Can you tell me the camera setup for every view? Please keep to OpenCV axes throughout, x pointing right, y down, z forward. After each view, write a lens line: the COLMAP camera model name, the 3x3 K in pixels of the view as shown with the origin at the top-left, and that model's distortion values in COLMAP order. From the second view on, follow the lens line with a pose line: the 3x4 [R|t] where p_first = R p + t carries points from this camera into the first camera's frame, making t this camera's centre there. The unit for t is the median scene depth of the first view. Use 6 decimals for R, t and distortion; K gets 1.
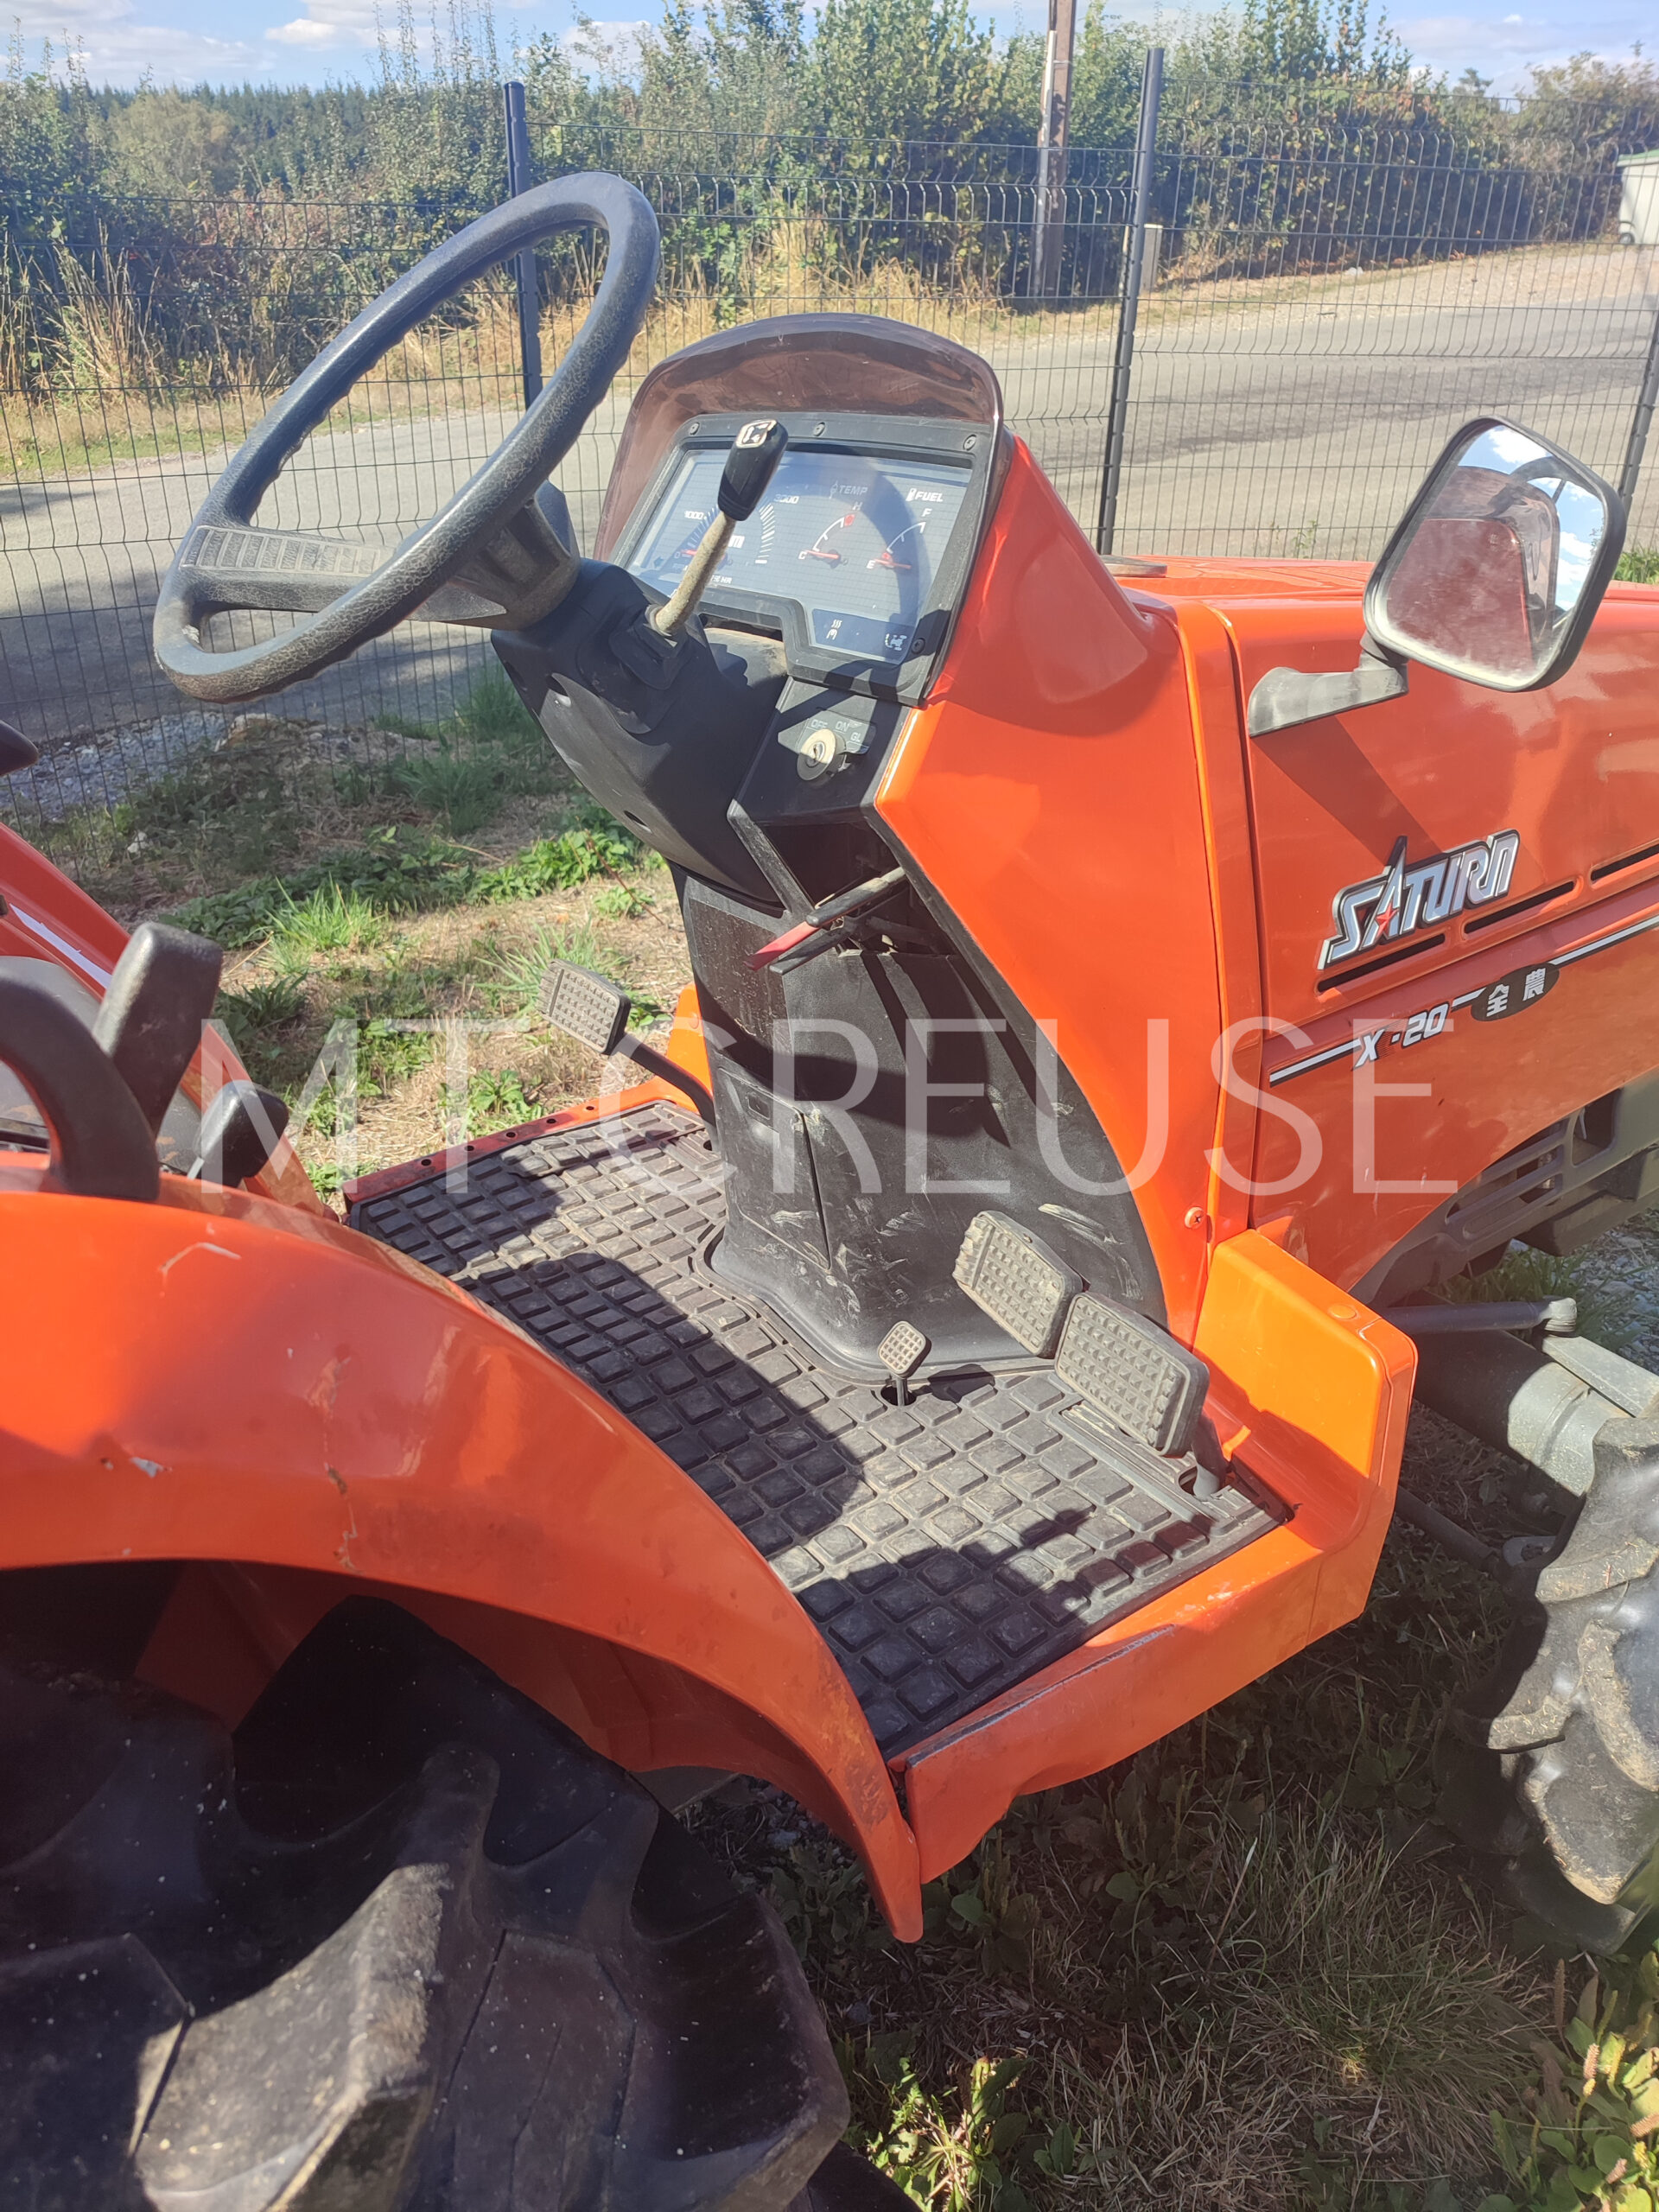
lens RADIAL K [[1610.9, 0, 822.9], [0, 1610.9, 1108.9], [0, 0, 1]] dist [0.005068, -0.003394]
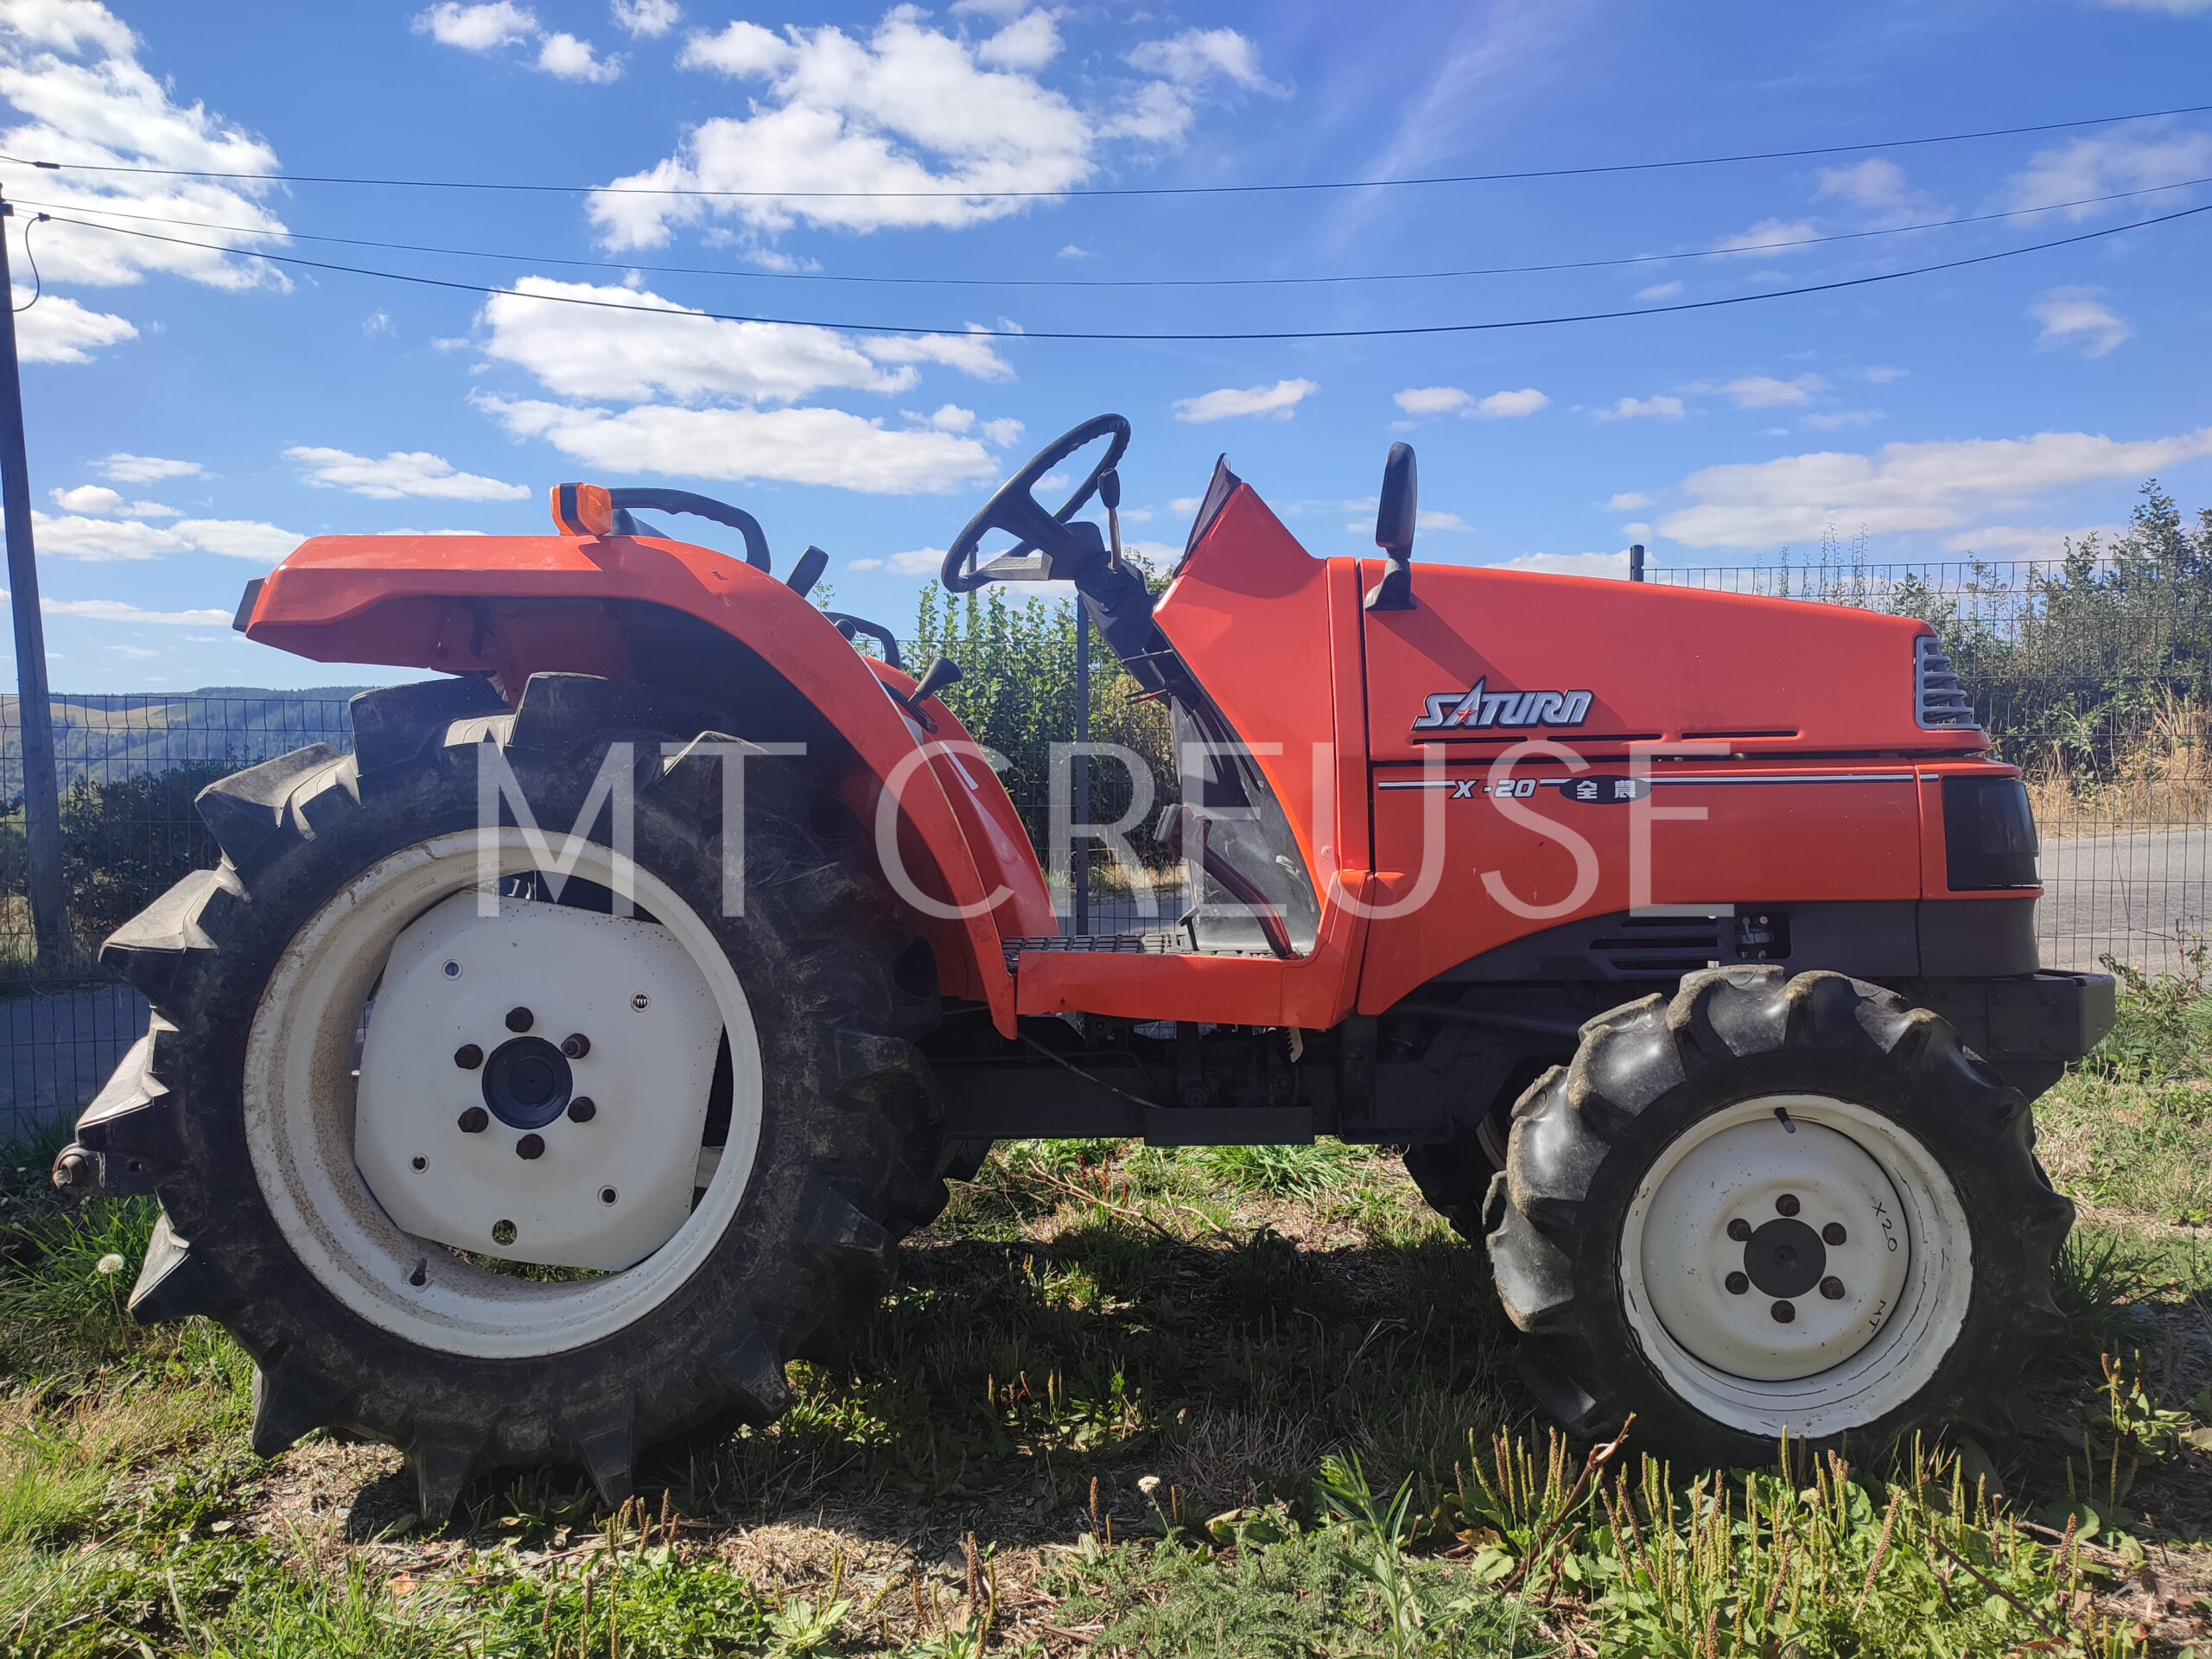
lens RADIAL K [[1586.1, 0, 1106.0], [0, 1586.1, 829.5], [0, 0, 1]] dist [0.004633, -0.014996]
pose [[0.785168, 0.003193, -0.619275, 1.106658], [-0.278679, 0.894837, -0.348719, 0.718989], [0.553036, 0.446382, 0.703487, -0.428622]]
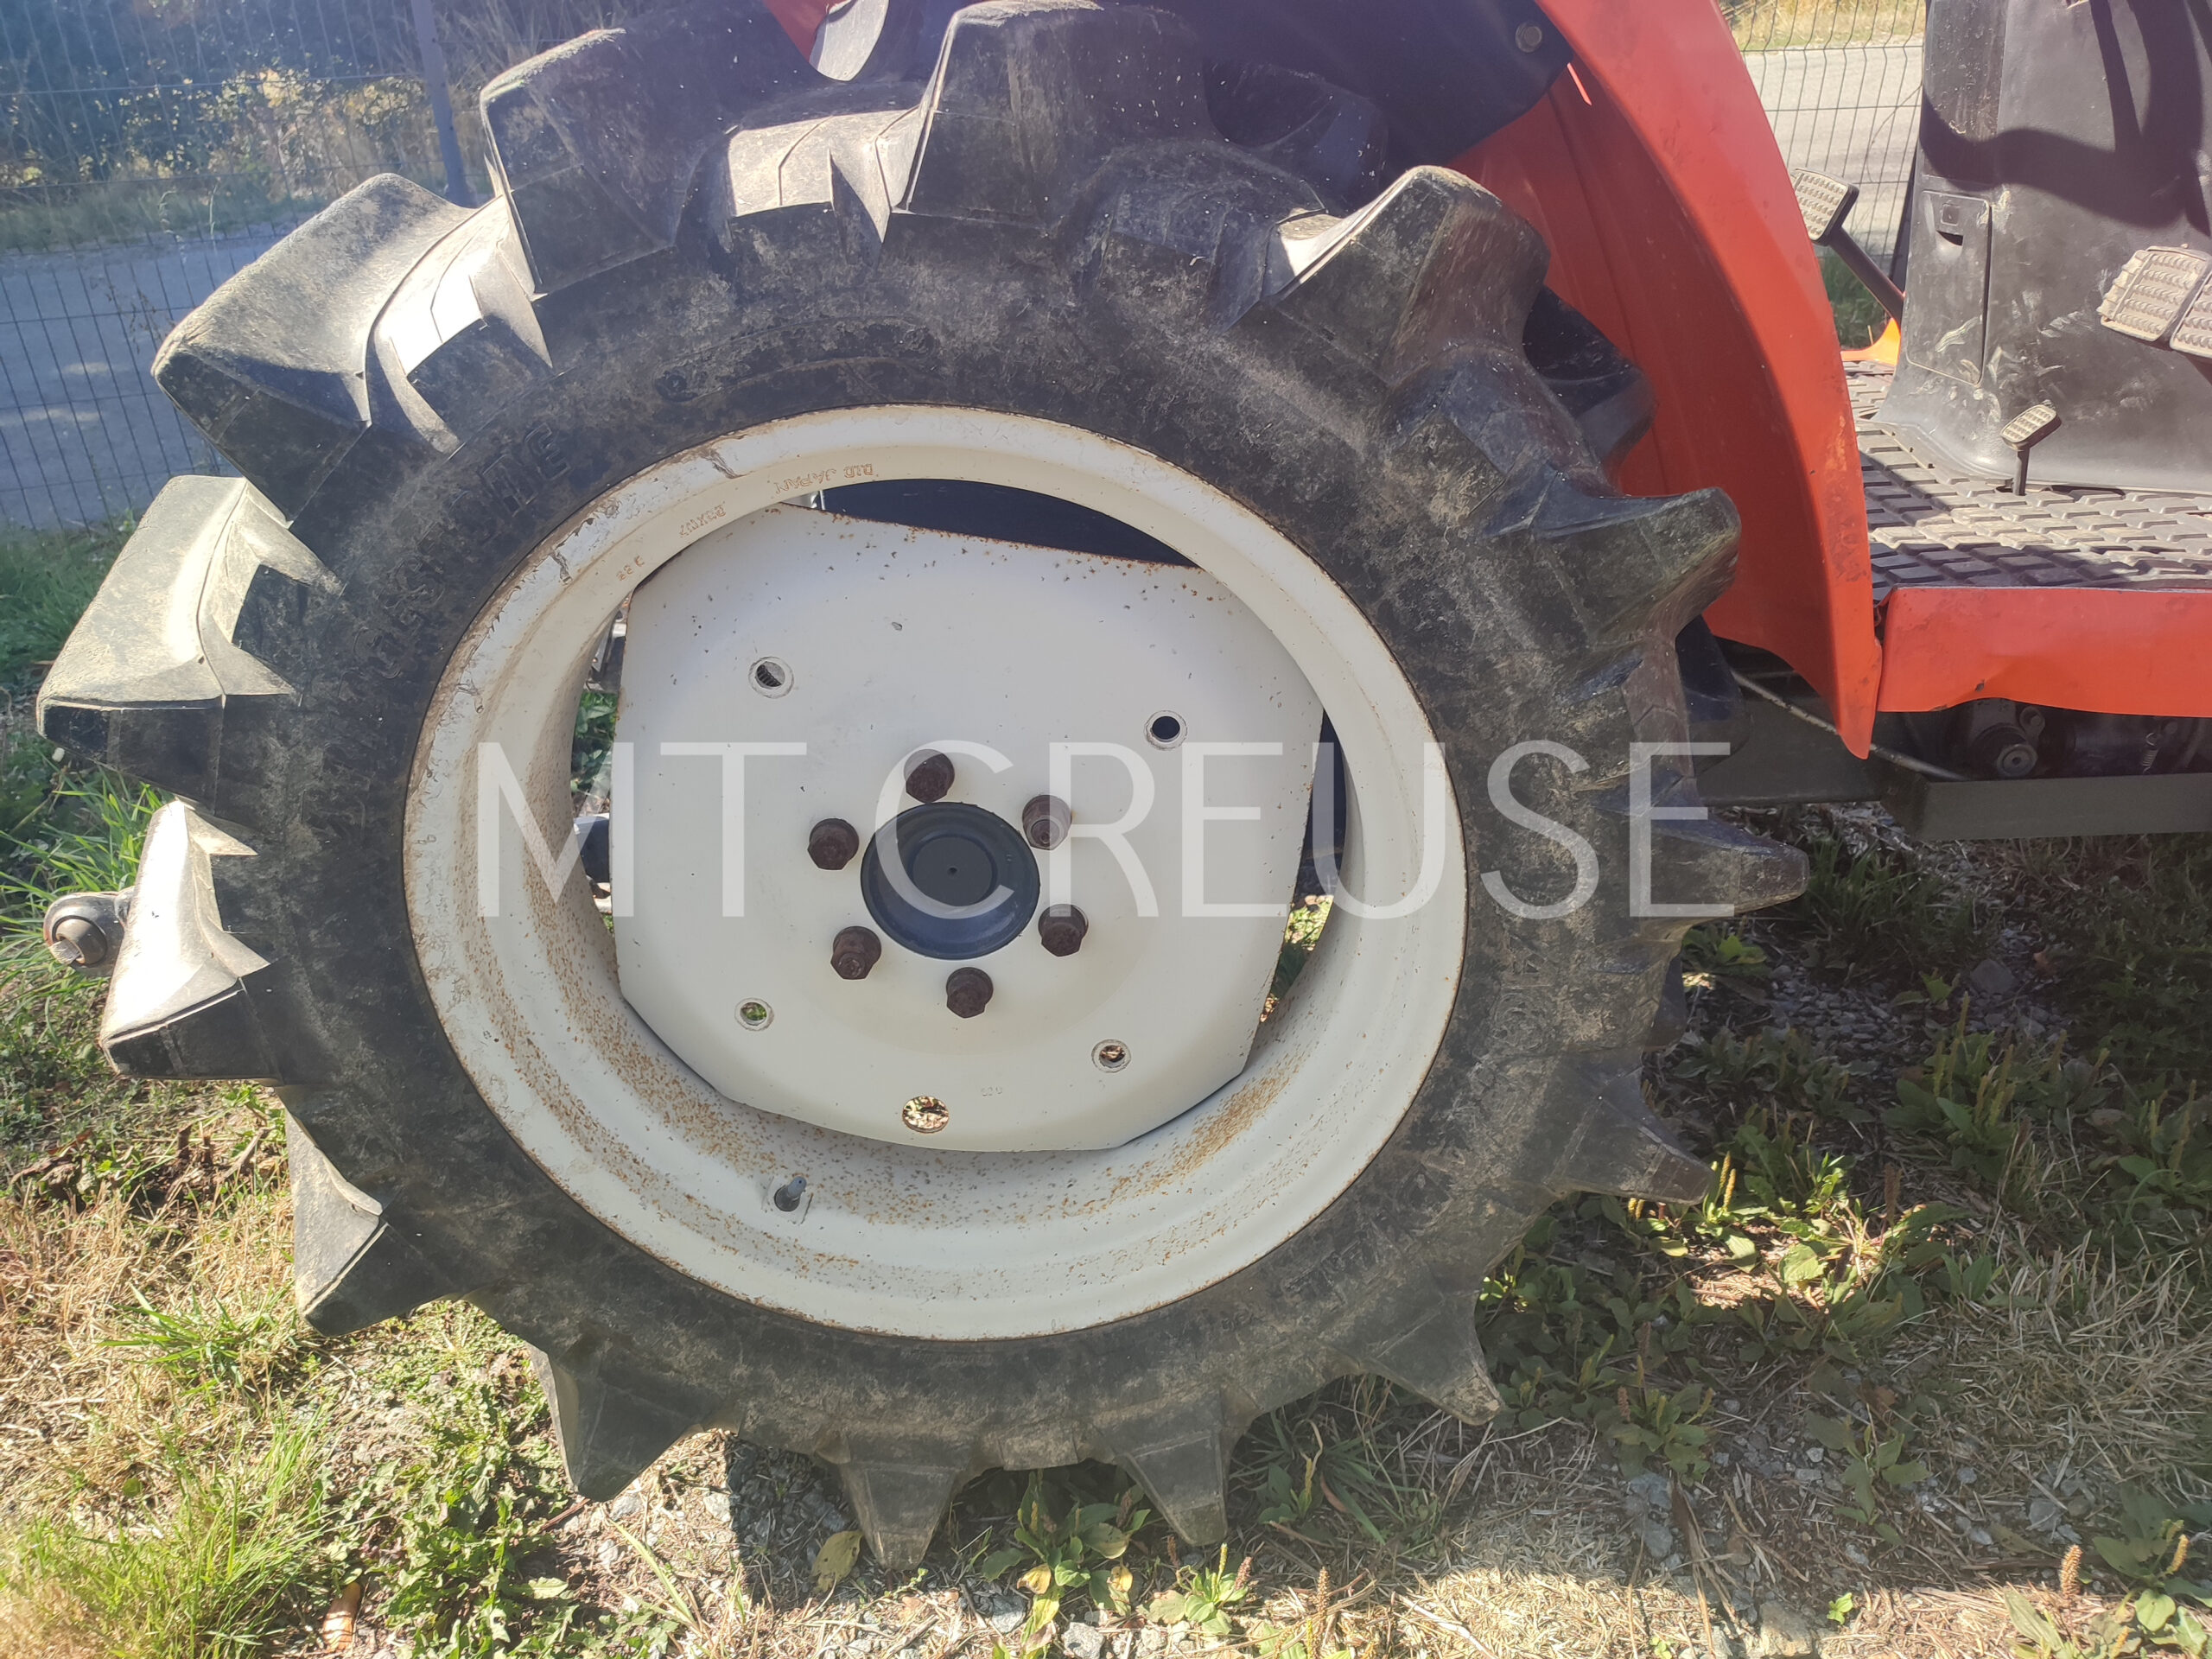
lens RADIAL K [[1610.9, 0, 1089.8], [0, 1610.9, 841.6], [0, 0, 1]] dist [0.005068, -0.003394]
pose [[0.809681, 0.258120, -0.527059, 0.169733], [-0.242059, 0.965017, 0.100747, 0.432518], [0.534626, 0.046006, 0.843836, -0.189376]]
